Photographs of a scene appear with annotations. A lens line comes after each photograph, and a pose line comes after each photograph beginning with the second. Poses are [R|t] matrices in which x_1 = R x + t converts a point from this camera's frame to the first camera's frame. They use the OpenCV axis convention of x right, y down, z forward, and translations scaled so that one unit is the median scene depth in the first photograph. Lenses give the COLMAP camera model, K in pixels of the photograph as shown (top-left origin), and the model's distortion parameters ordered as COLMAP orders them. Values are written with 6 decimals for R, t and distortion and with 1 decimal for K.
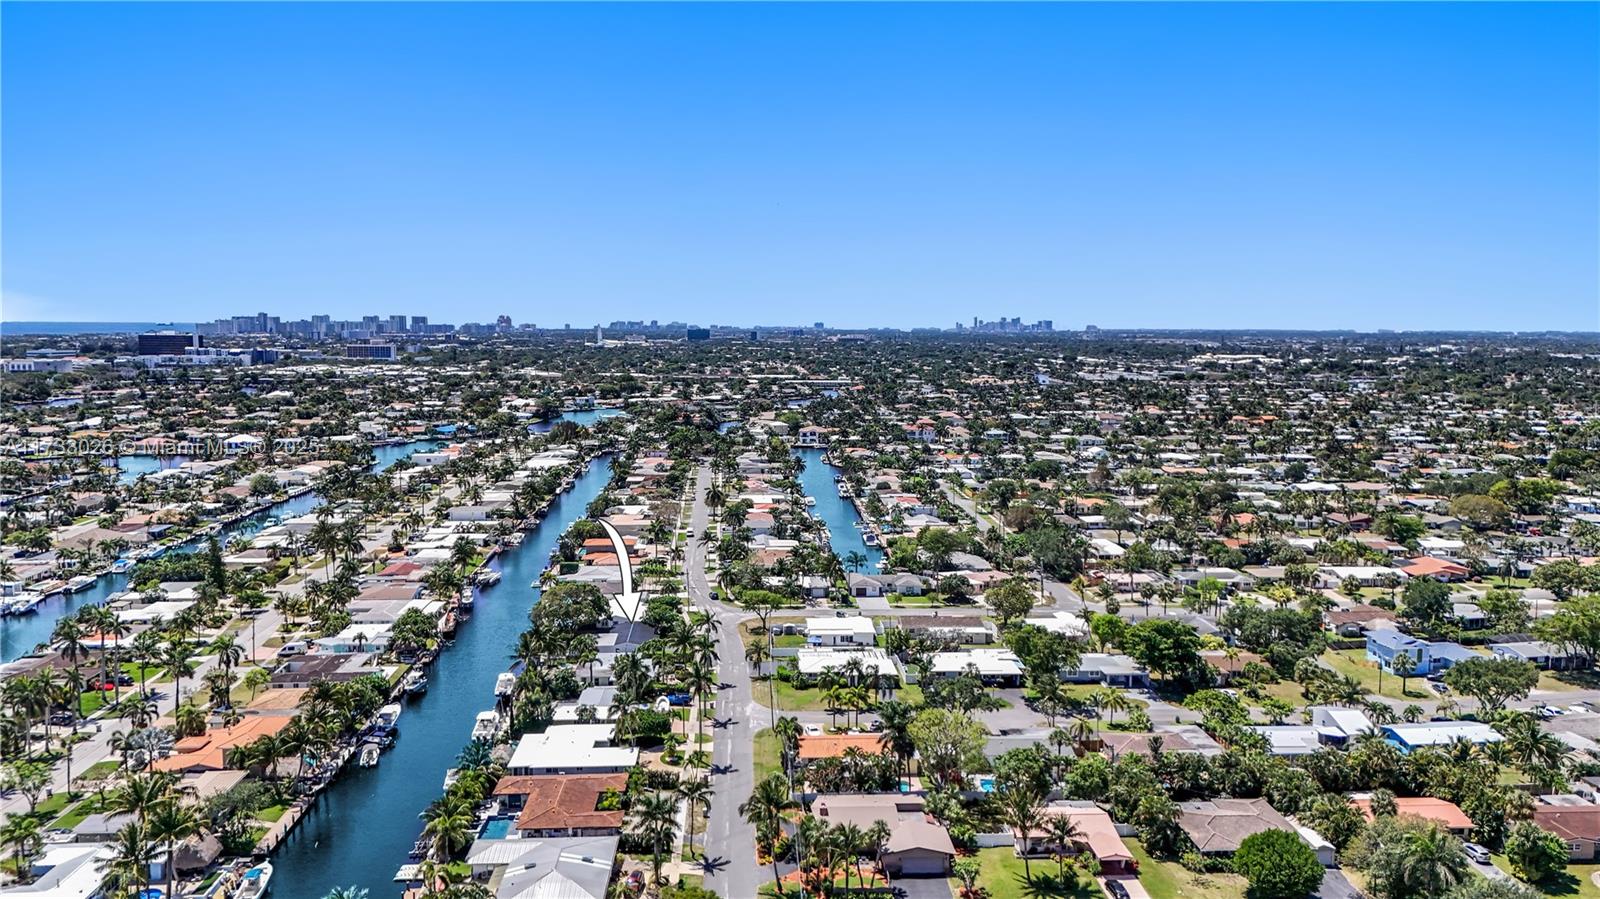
lens RADIAL K [[1132.8, 0, 800.0], [0, 1132.8, 449.5], [0, 0, 1]] dist [0.057207, -0.062036]
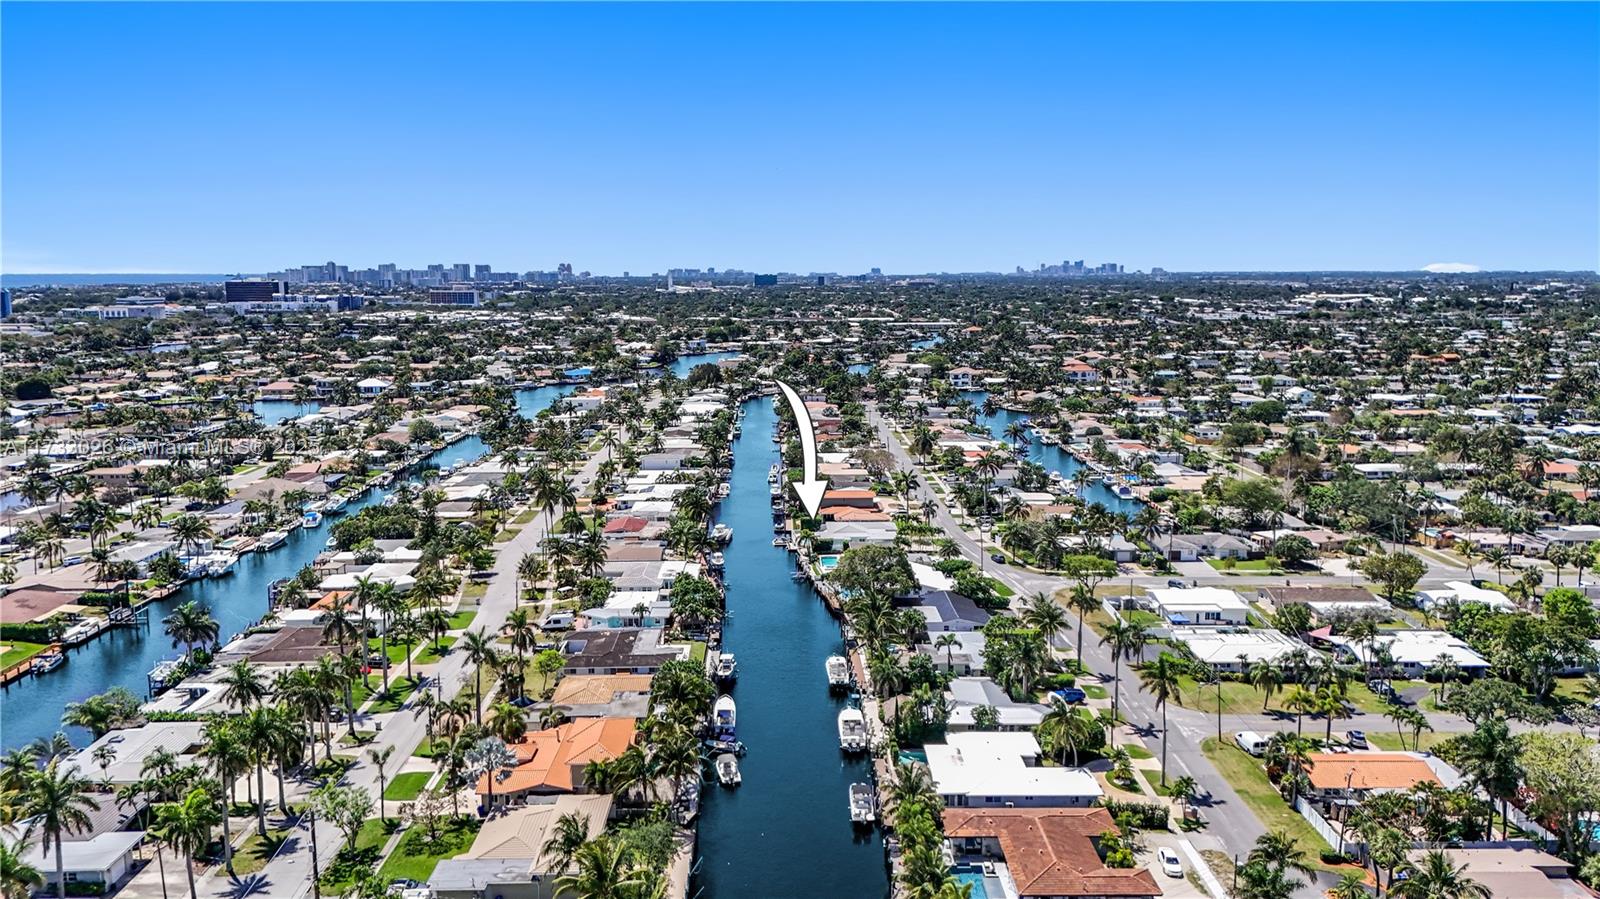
lens RADIAL K [[1146.0, 0, 800.0], [0, 1146.0, 449.5], [0, 0, 1]] dist [0.105042, -0.166950]
pose [[0.998377, -0.000988, -0.056949, -0.103737], [0.003571, 0.998968, 0.045280, 0.004658], [0.056846, -0.045410, 0.997350, 0.080874]]
